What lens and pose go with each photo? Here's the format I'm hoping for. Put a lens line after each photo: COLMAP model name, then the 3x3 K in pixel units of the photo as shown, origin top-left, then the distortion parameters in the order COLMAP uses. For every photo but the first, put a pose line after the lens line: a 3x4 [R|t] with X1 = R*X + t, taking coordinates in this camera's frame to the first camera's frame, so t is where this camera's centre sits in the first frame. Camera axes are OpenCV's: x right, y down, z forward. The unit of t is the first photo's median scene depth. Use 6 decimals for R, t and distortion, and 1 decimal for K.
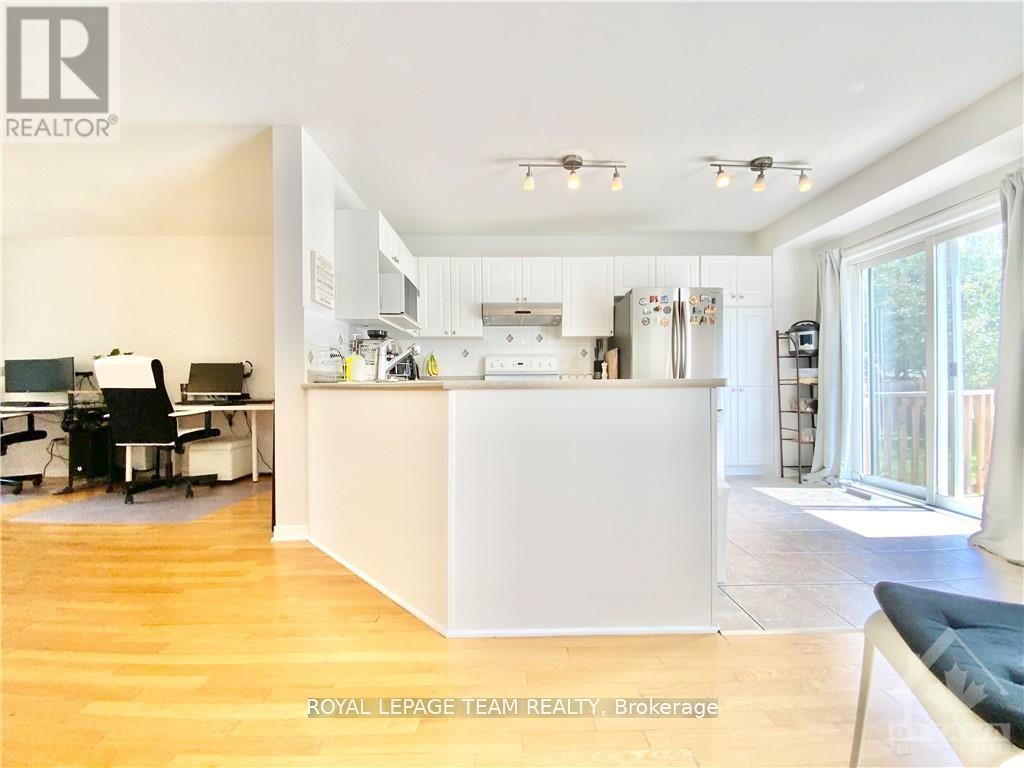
lens RADIAL K [[417.9, 0, 511.7], [0, 417.9, 385.9], [0, 0, 1]] dist [0.018169, -0.017959]
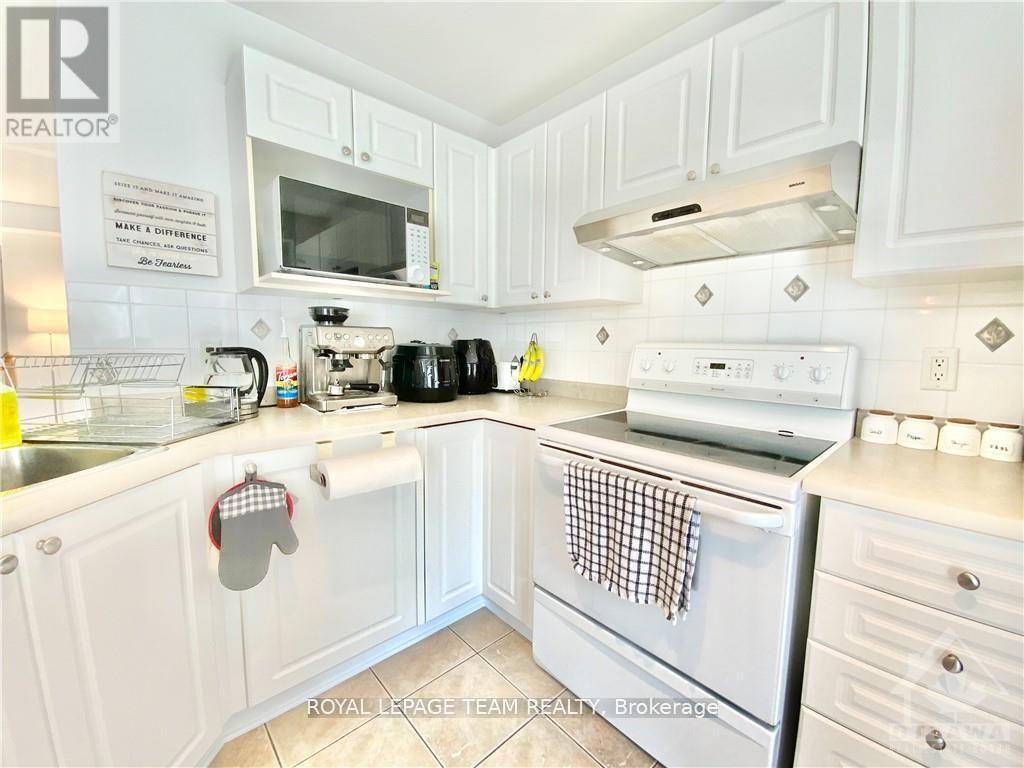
lens RADIAL K [[418.2, 0, 509.4], [0, 418.2, 386.7], [0, 0, 1]] dist [0.009752, -0.008474]
pose [[0.663716, 0.090065, -0.742542, 0.187600], [-0.016534, 0.994248, 0.105817, -0.077815], [0.747802, -0.057955, 0.661388, 0.688152]]
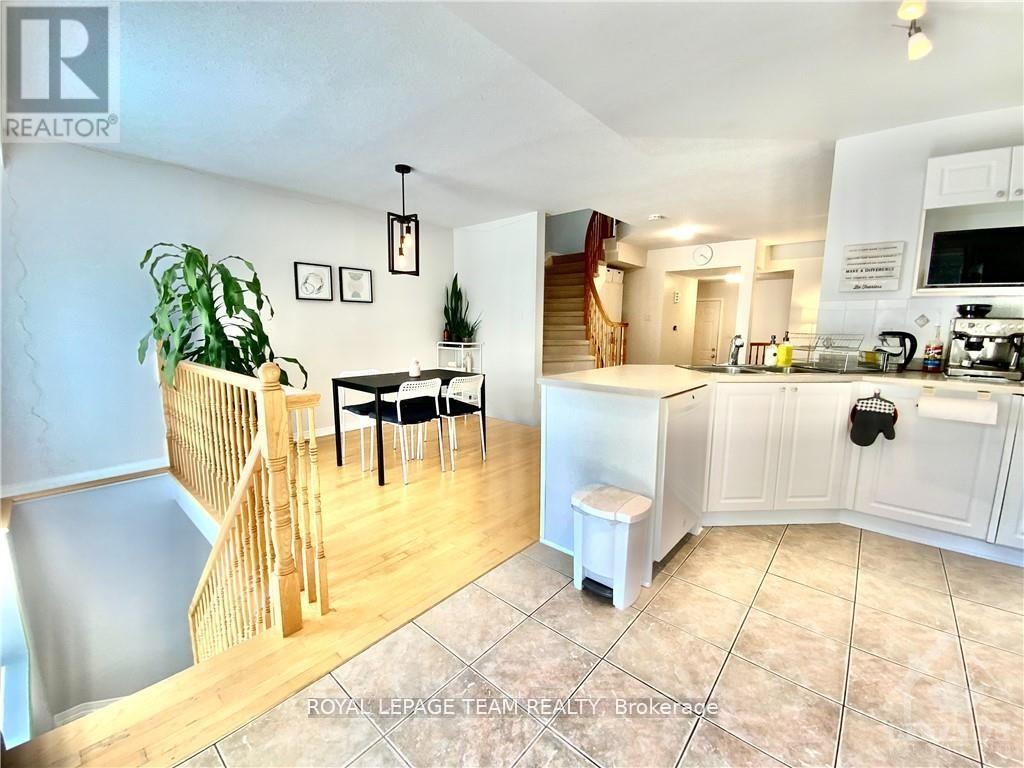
lens RADIAL K [[417.9, 0, 511.7], [0, 417.9, 385.9], [0, 0, 1]] dist [0.018169, -0.017959]
pose [[-0.664971, 0.108918, -0.738885, 0.643220], [-0.006092, 0.988485, 0.151194, -0.080669], [0.746845, 0.105041, -0.656650, 0.746790]]
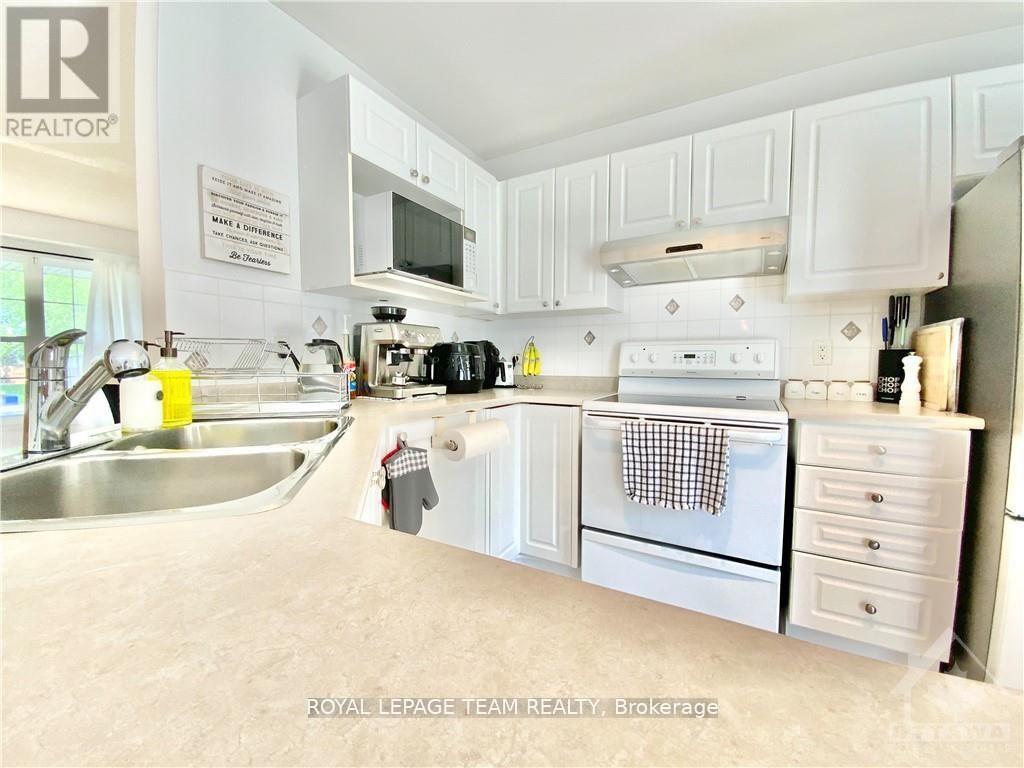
lens RADIAL K [[417.9, 0, 511.7], [0, 417.9, 385.9], [0, 0, 1]] dist [0.018169, -0.017959]
pose [[0.859287, 0.036739, -0.510173, 0.105255], [-0.008909, 0.998341, 0.056888, -0.048632], [0.511417, -0.044338, 0.858188, 0.493259]]
